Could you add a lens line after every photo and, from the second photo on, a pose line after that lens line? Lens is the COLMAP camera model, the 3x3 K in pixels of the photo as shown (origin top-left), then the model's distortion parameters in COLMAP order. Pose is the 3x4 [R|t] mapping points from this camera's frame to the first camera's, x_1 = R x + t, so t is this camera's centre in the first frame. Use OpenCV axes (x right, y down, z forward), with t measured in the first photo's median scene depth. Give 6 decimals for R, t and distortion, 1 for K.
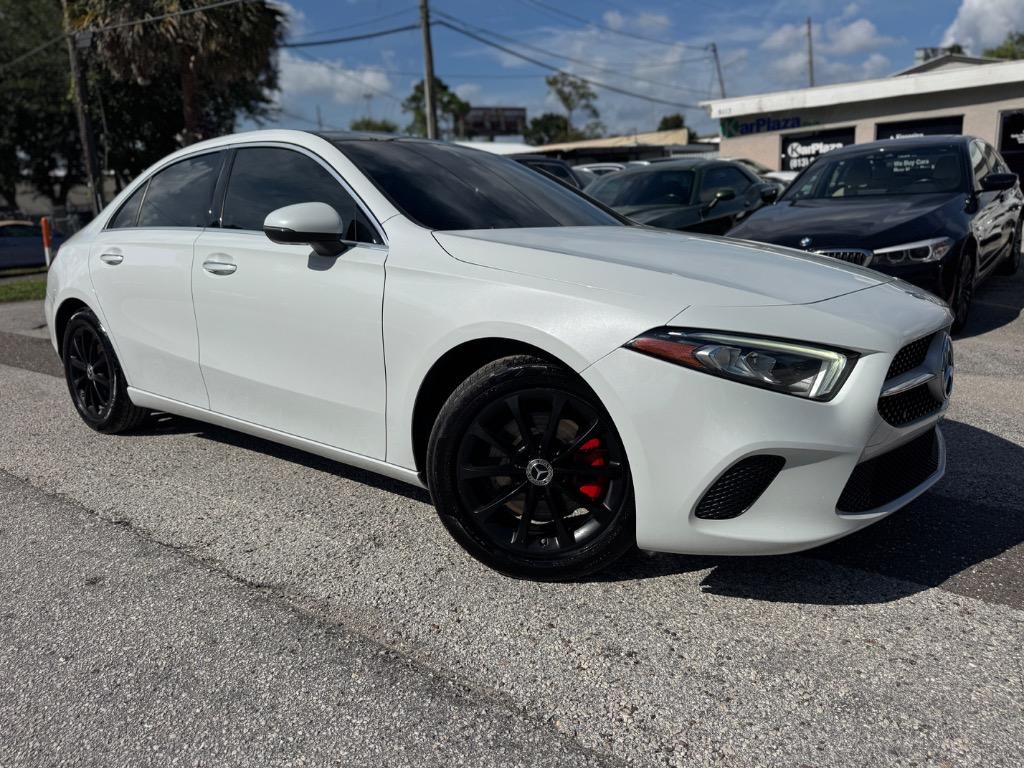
lens RADIAL K [[748.2, 0, 512.0], [0, 748.2, 384.0], [0, 0, 1]] dist [0.000970, -0.000181]
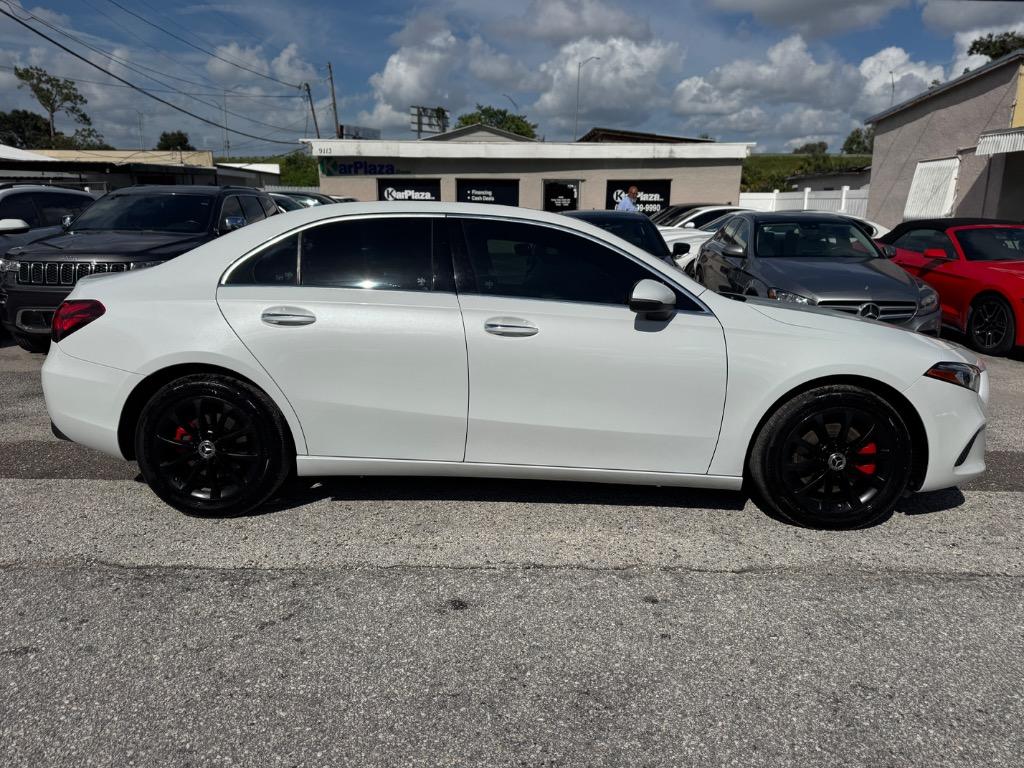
lens RADIAL K [[761.9, 0, 512.0], [0, 761.9, 384.0], [0, 0, 1]] dist [0.050386, -0.083410]
pose [[0.785808, -0.066182, 0.614920, -0.191934], [0.088281, 0.996080, -0.005610, -0.012171], [-0.612138, 0.058695, 0.788570, 0.019868]]
